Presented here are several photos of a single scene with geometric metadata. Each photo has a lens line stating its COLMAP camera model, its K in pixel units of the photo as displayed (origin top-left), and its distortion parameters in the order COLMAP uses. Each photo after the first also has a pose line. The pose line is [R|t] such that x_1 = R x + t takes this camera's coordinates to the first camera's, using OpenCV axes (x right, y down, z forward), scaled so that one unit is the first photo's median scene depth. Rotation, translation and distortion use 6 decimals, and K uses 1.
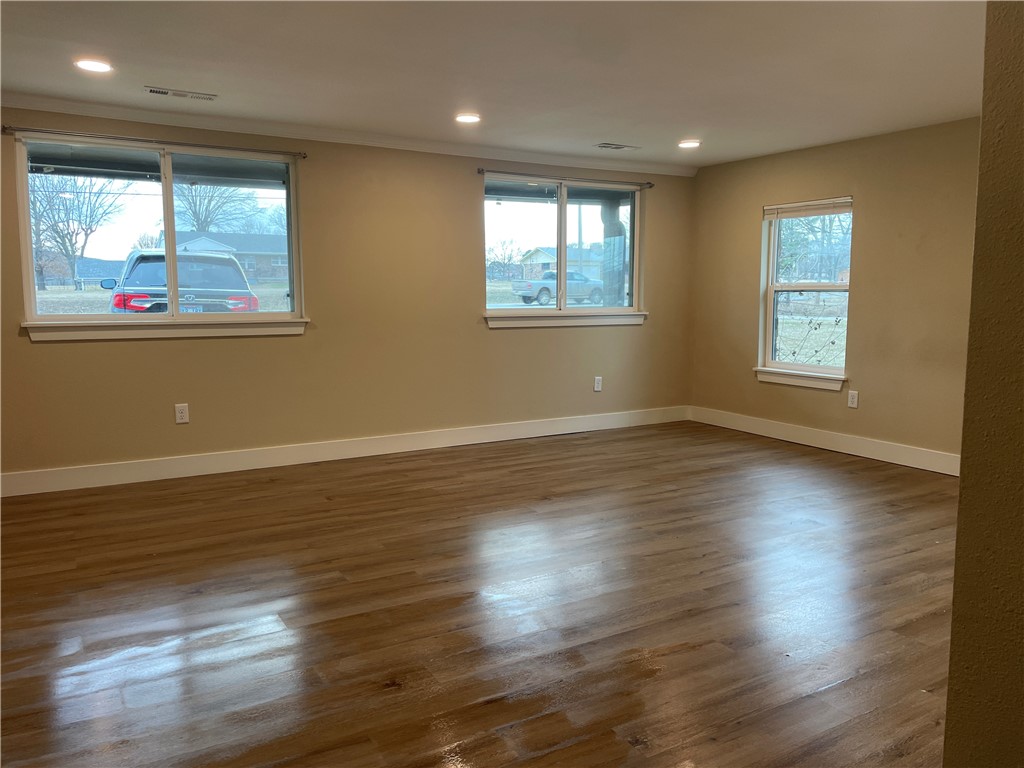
lens RADIAL K [[780.4, 0, 510.8], [0, 780.4, 383.2], [0, 0, 1]] dist [0.068383, -0.070664]
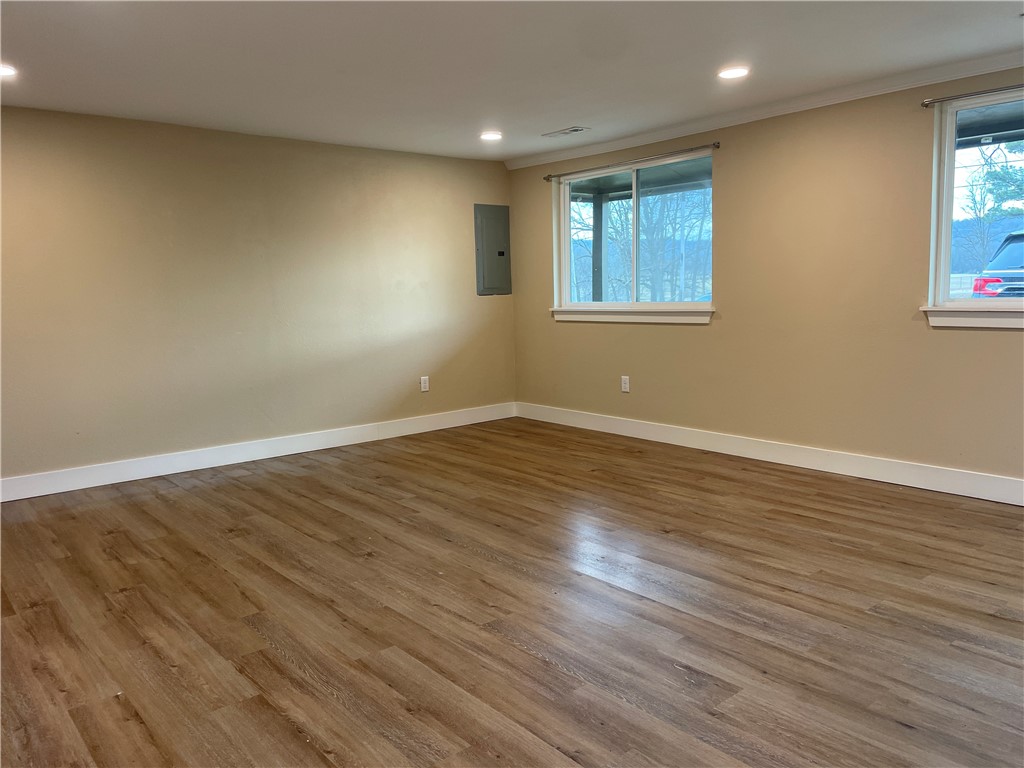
lens RADIAL K [[780.4, 0, 512.6], [0, 780.4, 383.2], [0, 0, 1]] dist [0.068383, -0.070664]
pose [[0.151715, 0.116328, -0.981555, 0.805559], [-0.092694, 0.990348, 0.103043, -0.077007], [0.984068, 0.075351, 0.161033, 0.682599]]
